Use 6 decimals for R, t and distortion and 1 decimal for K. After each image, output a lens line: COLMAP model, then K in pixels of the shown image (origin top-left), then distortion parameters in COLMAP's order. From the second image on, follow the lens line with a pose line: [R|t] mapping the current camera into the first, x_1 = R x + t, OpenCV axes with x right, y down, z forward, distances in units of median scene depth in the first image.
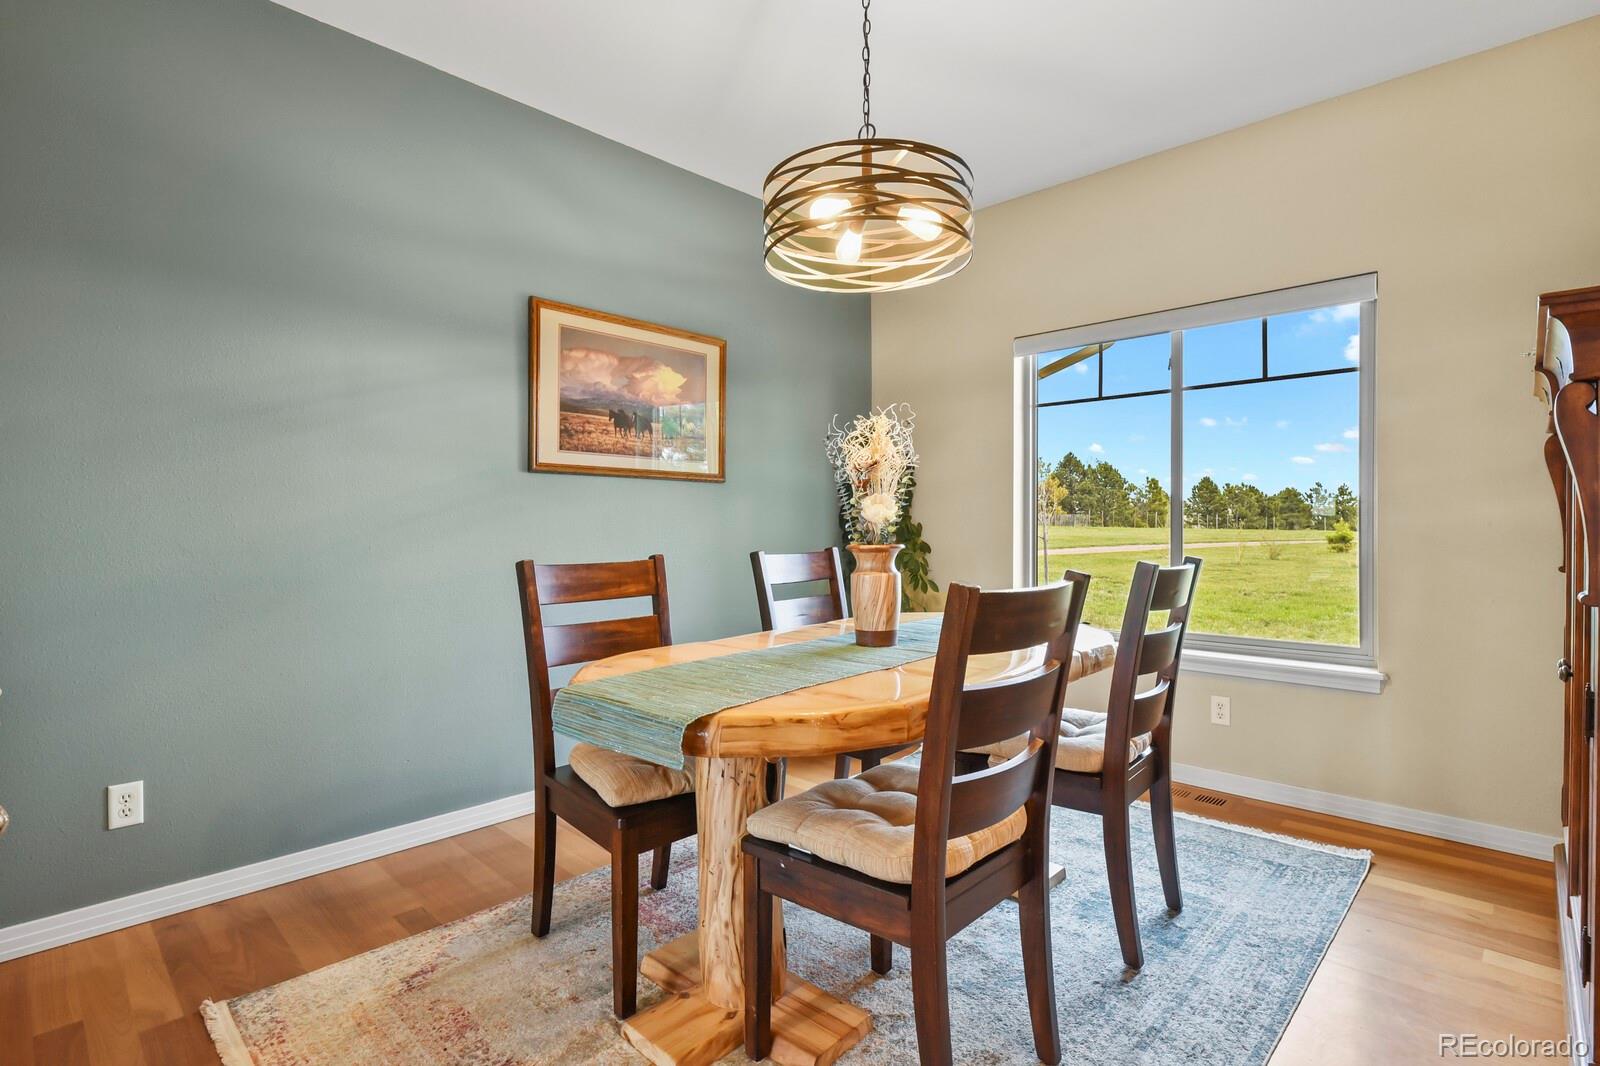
lens RADIAL K [[784.4, 0, 799.3], [0, 784.4, 529.3], [0, 0, 1]] dist [-0.010591, -0.004262]
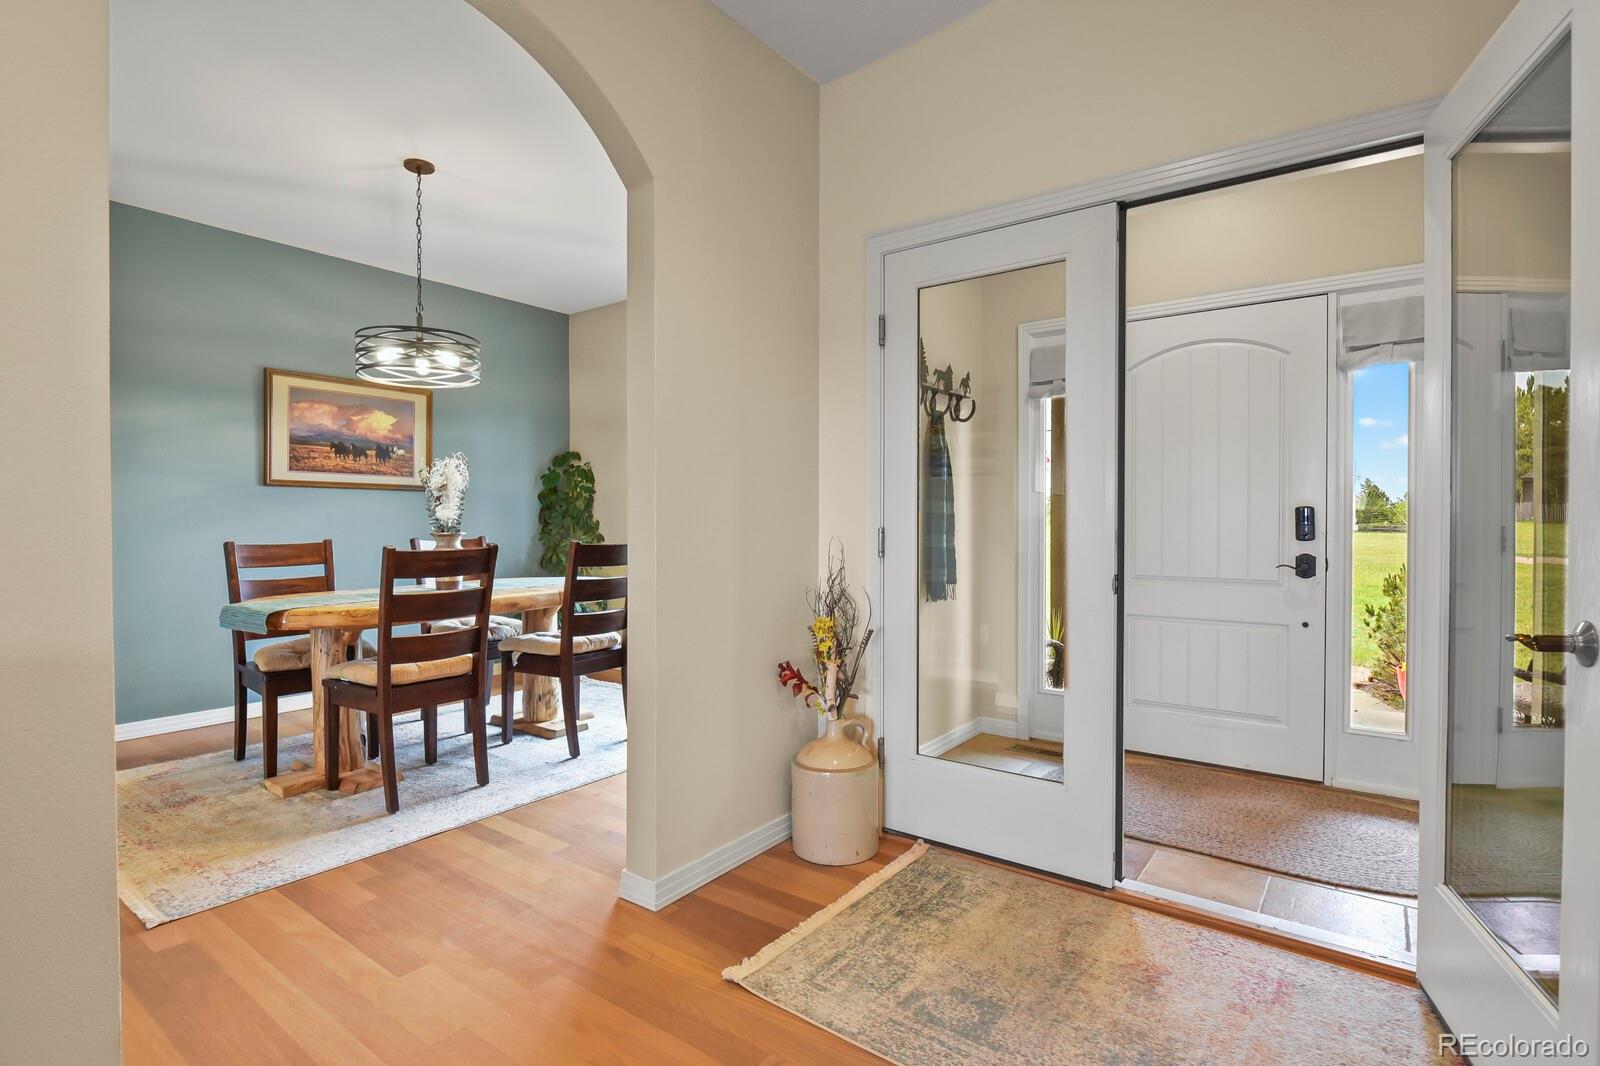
lens RADIAL K [[784.4, 0, 800.1], [0, 784.4, 534.4], [0, 0, 1]] dist [-0.010591, -0.004262]
pose [[0.991603, 0.000029, 0.129319, 0.471947], [-0.001389, 0.999945, 0.010429, 0.002766], [-0.129312, -0.010521, 0.991548, -0.601714]]
